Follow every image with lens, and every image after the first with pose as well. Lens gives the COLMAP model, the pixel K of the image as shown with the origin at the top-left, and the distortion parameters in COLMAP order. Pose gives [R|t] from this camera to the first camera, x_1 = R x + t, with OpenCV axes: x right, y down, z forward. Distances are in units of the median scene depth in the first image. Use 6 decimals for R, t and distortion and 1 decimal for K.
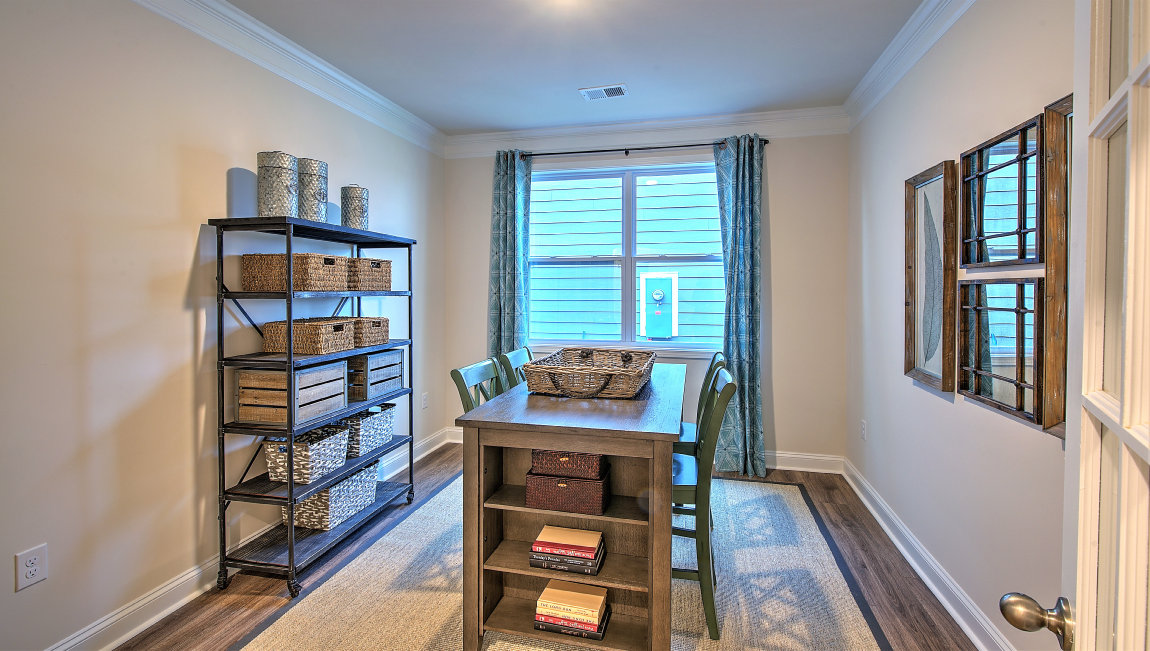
lens RADIAL K [[500.9, 0, 580.5], [0, 500.9, 336.2], [0, 0, 1]] dist [0.009581, -0.000345]
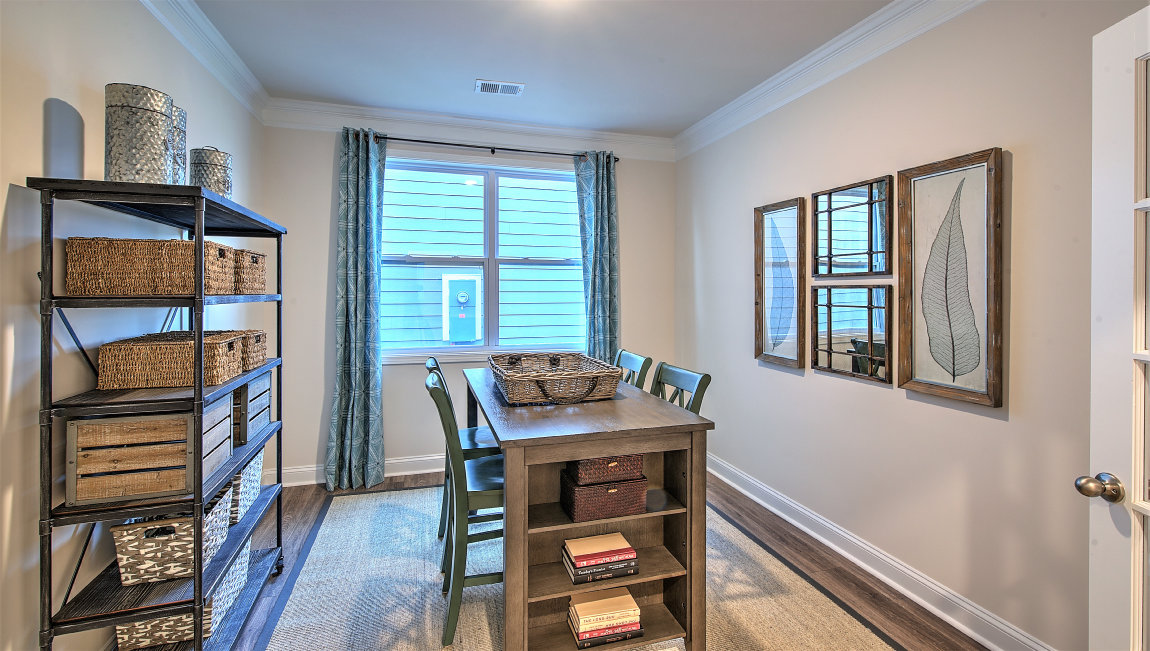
lens RADIAL K [[508.4, 0, 577.5], [0, 508.4, 331.5], [0, 0, 1]] dist [0.008272, -0.000102]
pose [[0.859546, -0.040352, 0.509464, -0.379495], [0.047761, 0.998858, -0.001466, -0.011482], [-0.508823, 0.025592, 0.860491, 0.105898]]
